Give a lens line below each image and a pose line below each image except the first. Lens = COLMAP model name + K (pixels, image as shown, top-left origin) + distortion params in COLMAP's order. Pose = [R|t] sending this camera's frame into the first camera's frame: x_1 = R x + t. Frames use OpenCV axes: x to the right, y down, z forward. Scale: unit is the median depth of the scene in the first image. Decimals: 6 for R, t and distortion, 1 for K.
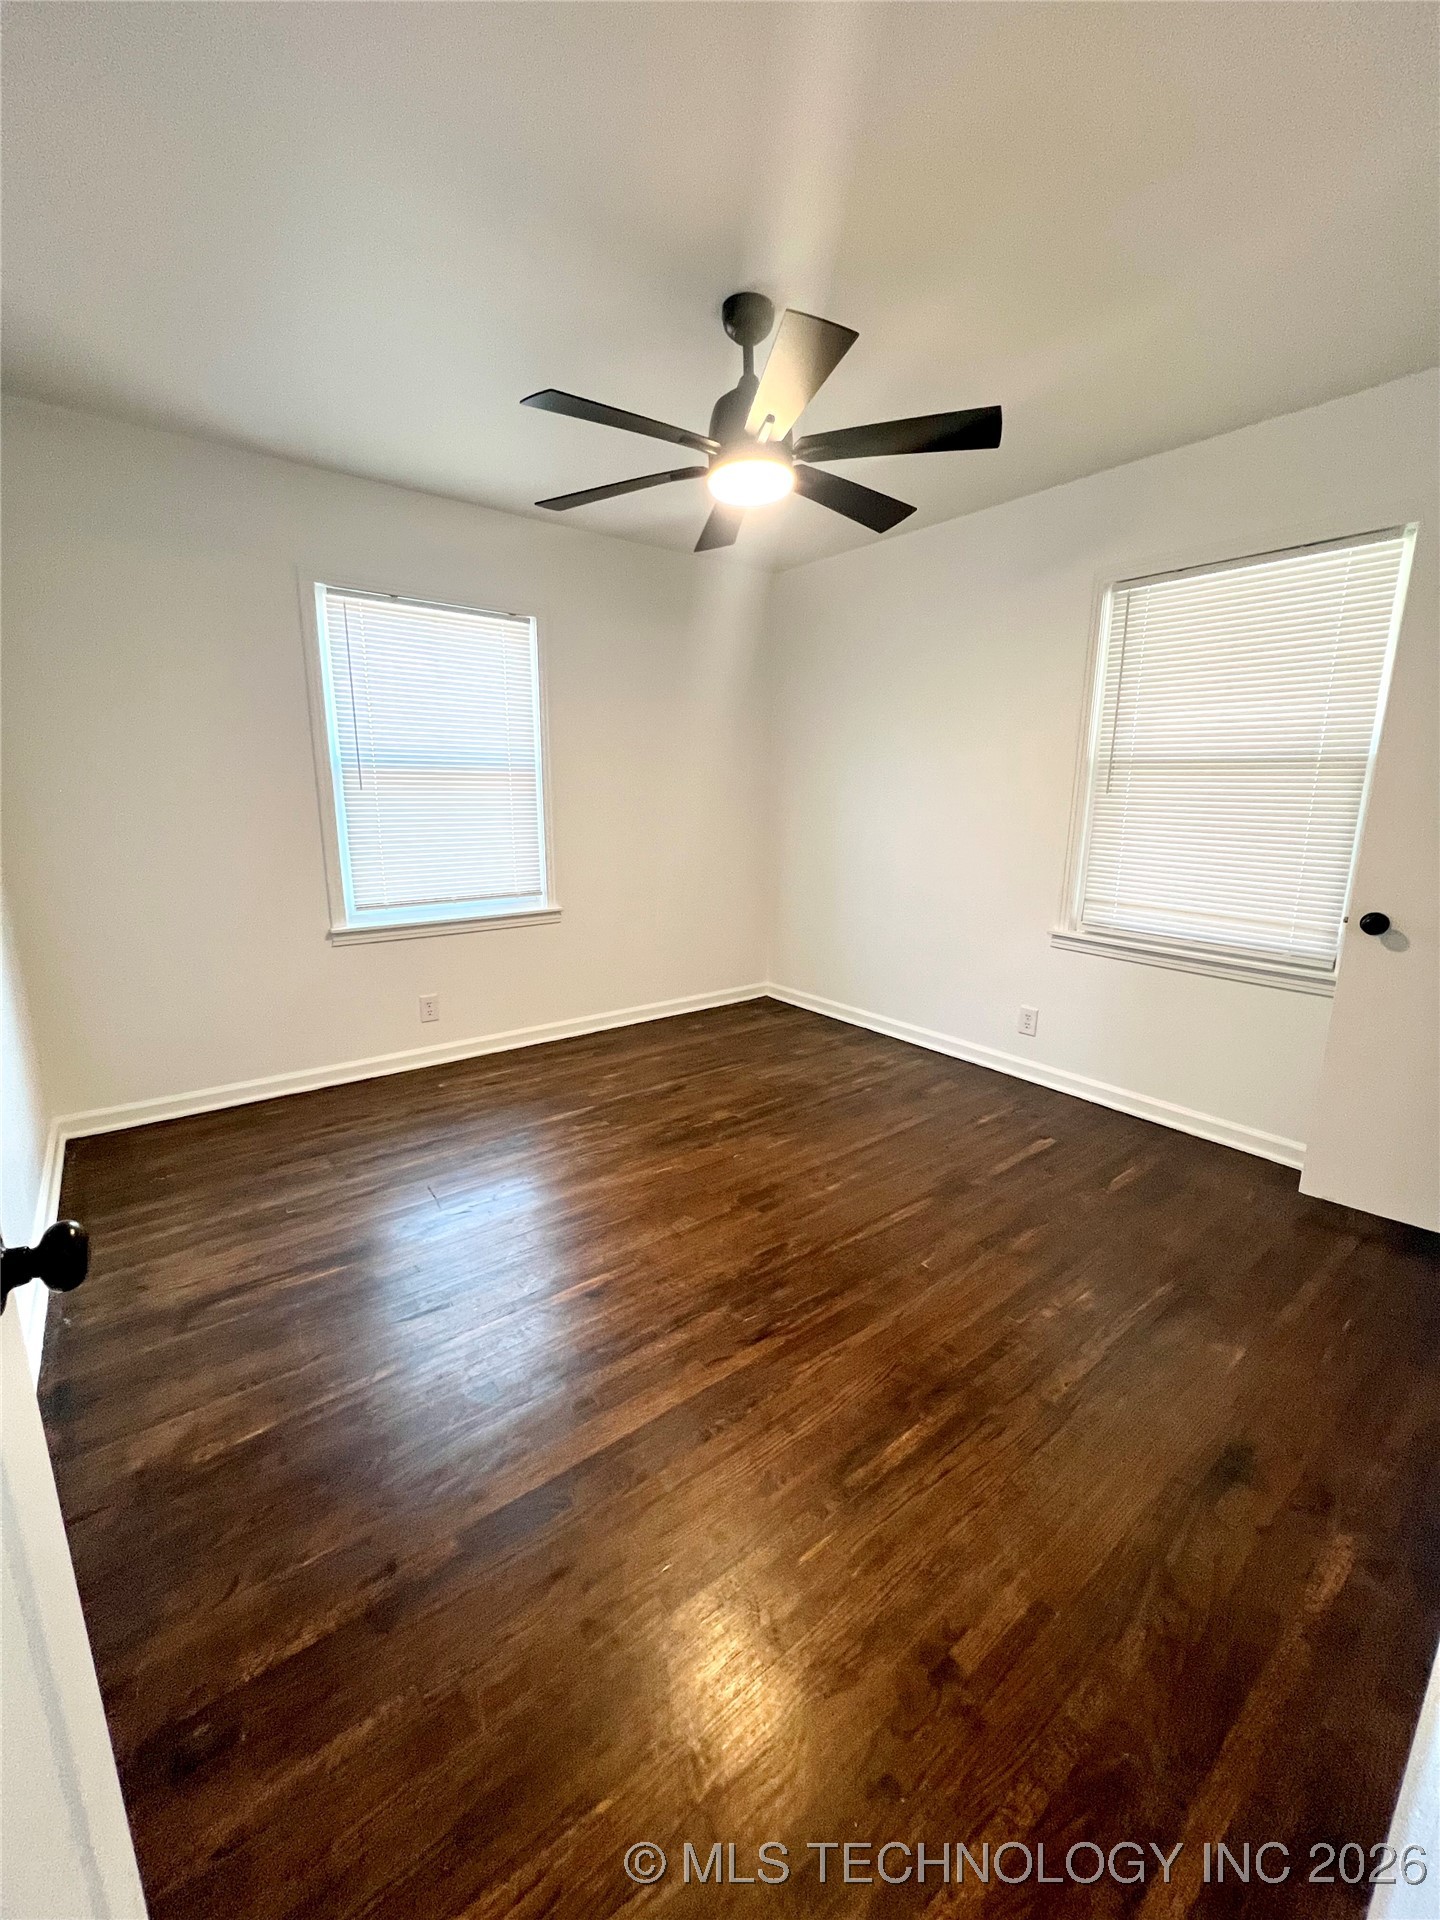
lens RADIAL K [[830.6, 0, 726.7], [0, 830.6, 953.4], [0, 0, 1]] dist [-0.001213, 0.000529]
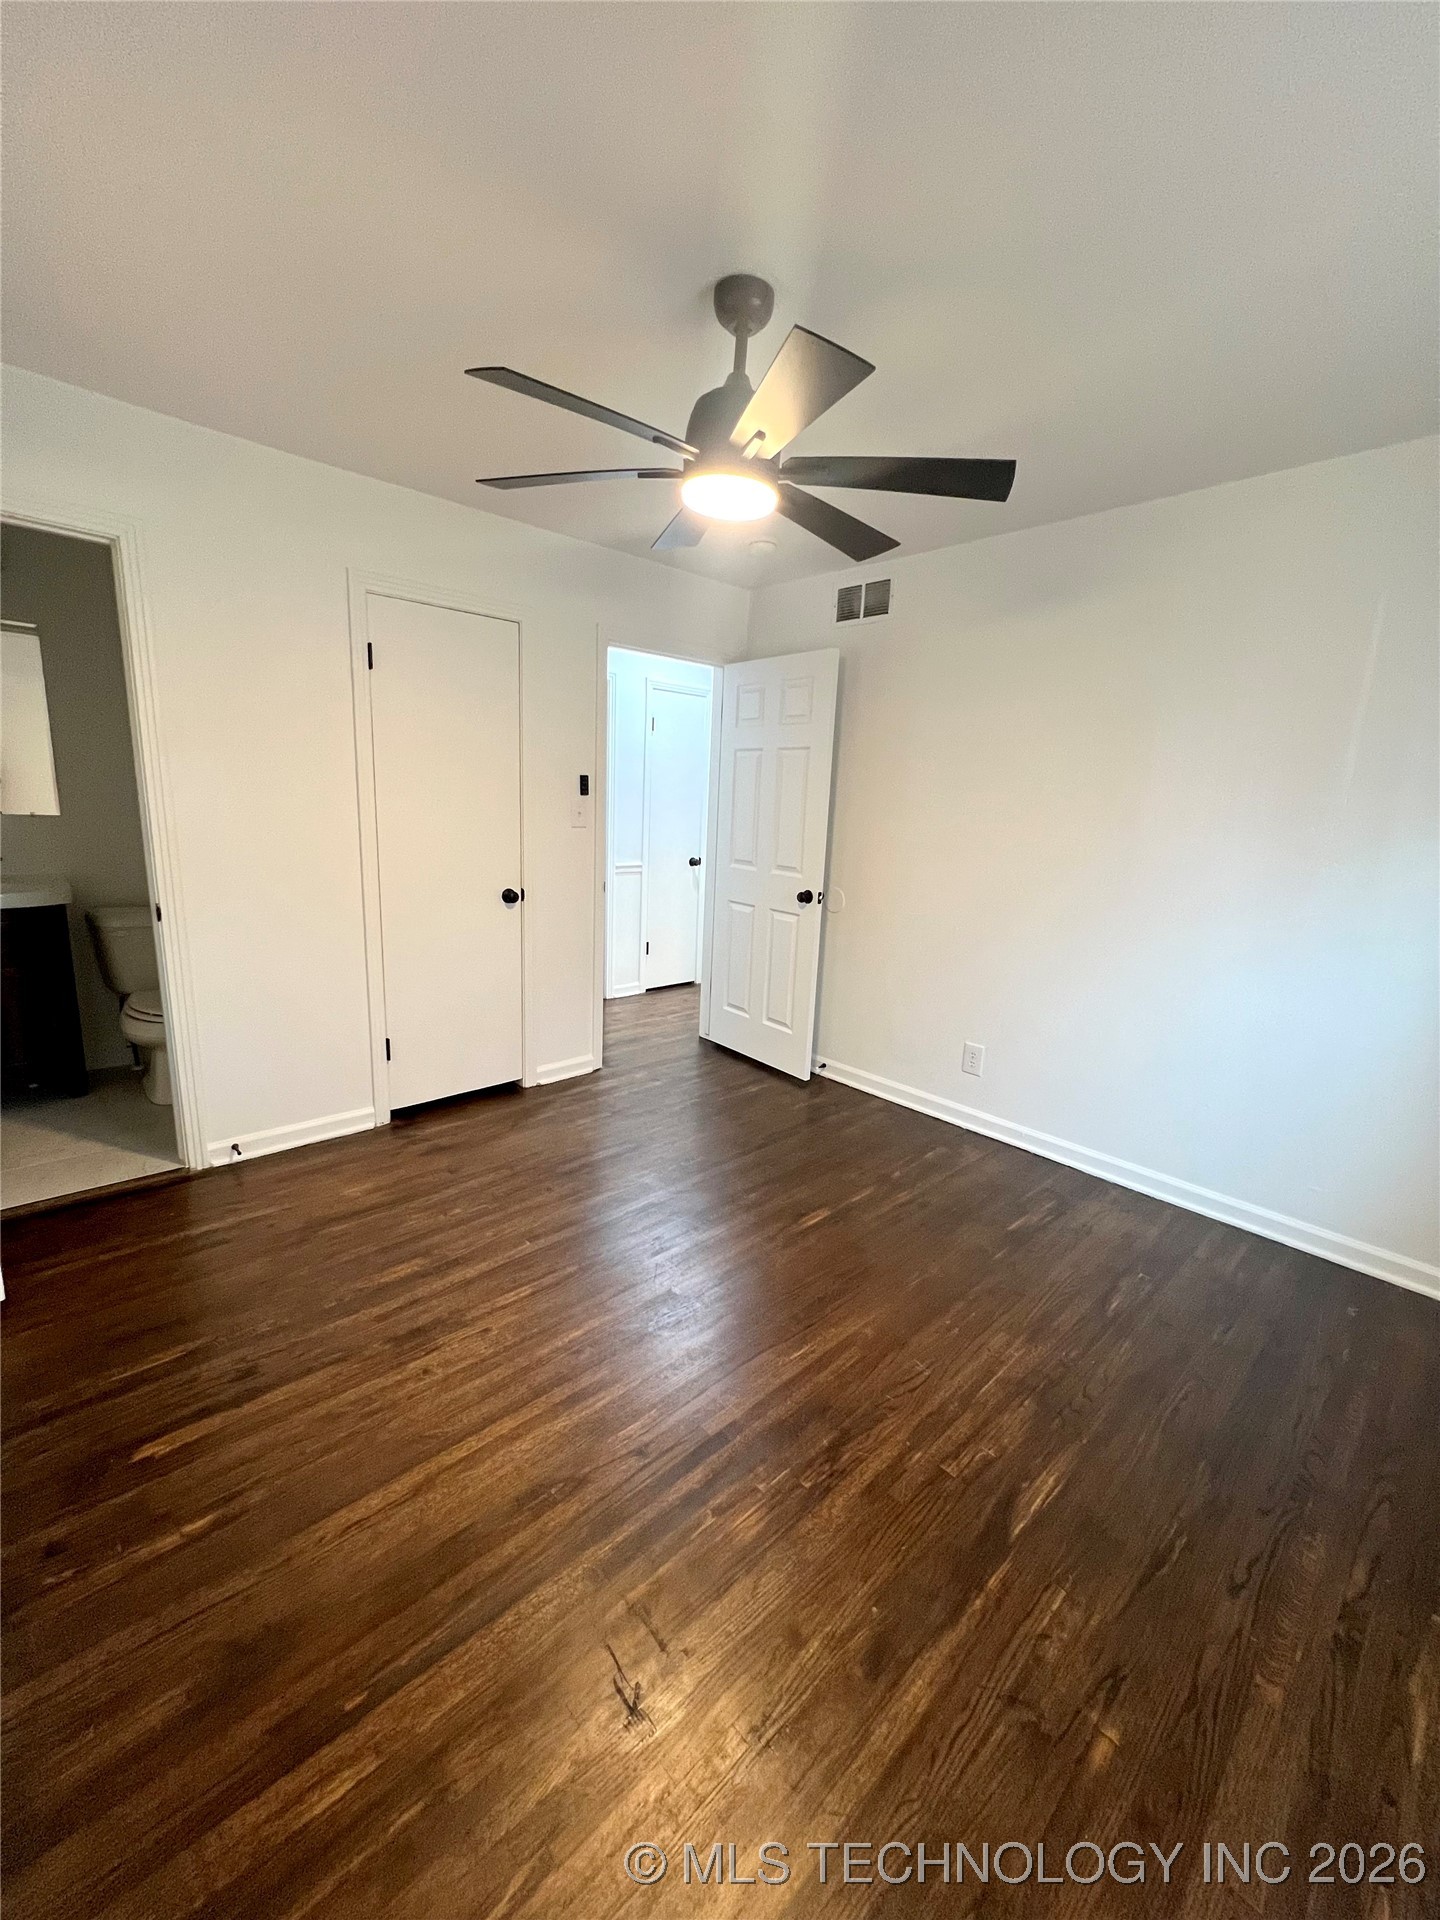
lens RADIAL K [[830.6, 0, 726.7], [0, 830.6, 953.4], [0, 0, 1]] dist [-0.001213, 0.000529]
pose [[-0.994704, -0.031314, -0.097894, 0.067358], [-0.066183, 0.923863, 0.376958, -0.322347], [0.078637, 0.381440, -0.921043, 1.427743]]
